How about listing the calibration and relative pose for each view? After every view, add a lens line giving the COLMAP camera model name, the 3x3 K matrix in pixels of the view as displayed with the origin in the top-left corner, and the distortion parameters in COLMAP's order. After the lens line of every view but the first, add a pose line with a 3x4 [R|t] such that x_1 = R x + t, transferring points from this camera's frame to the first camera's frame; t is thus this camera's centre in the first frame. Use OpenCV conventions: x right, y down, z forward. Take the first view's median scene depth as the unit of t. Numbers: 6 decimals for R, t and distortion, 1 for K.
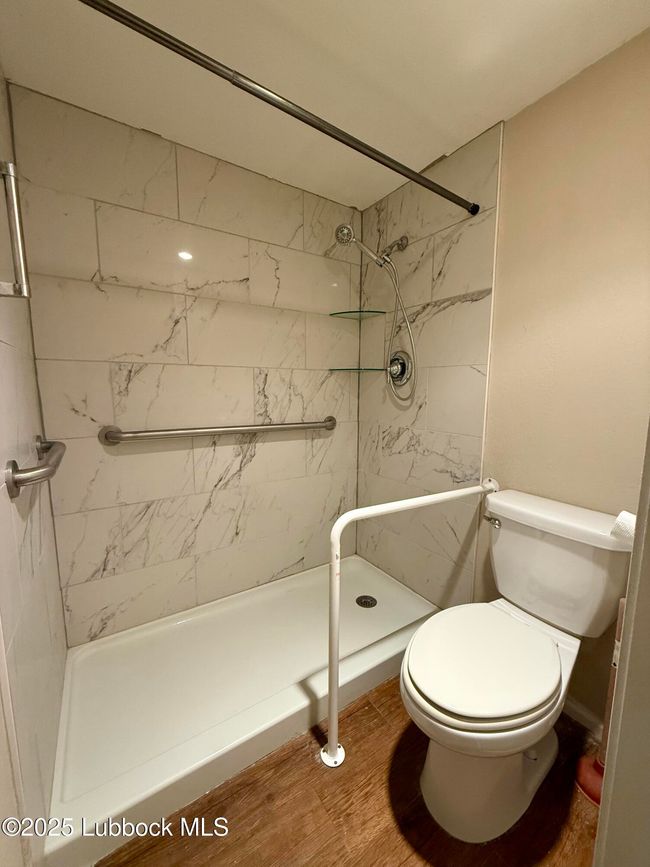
lens RADIAL K [[344.2, 0, 325.0], [0, 344.2, 433.5], [0, 0, 1]] dist [0.002438, 0.000093]
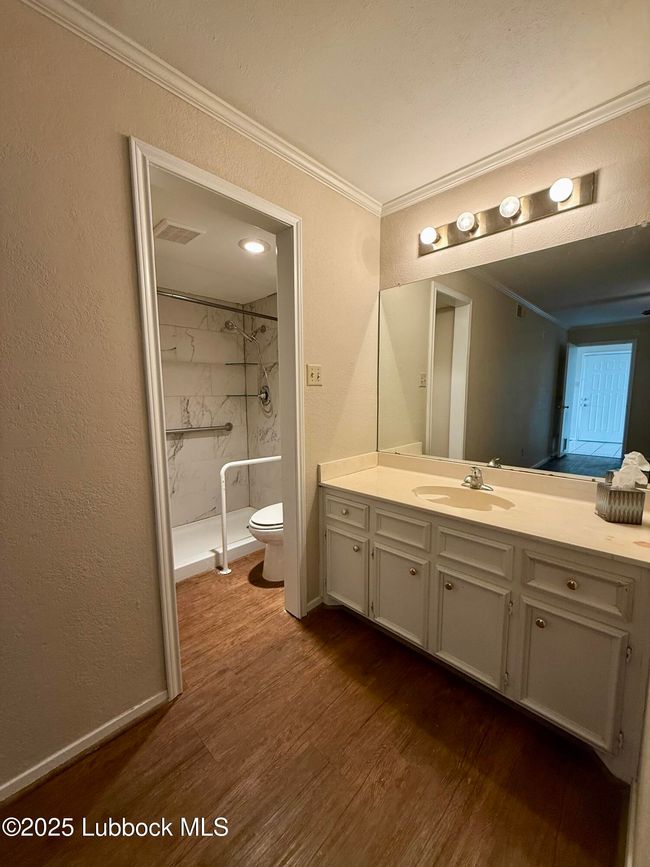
lens RADIAL K [[344.2, 0, 325.0], [0, 344.2, 433.5], [0, 0, 1]] dist [0.002438, 0.000093]
pose [[0.977217, -0.037599, 0.208884, 0.136770], [0.041711, 0.999012, -0.015314, 0.054426], [-0.208102, 0.023677, 0.977820, -0.846193]]
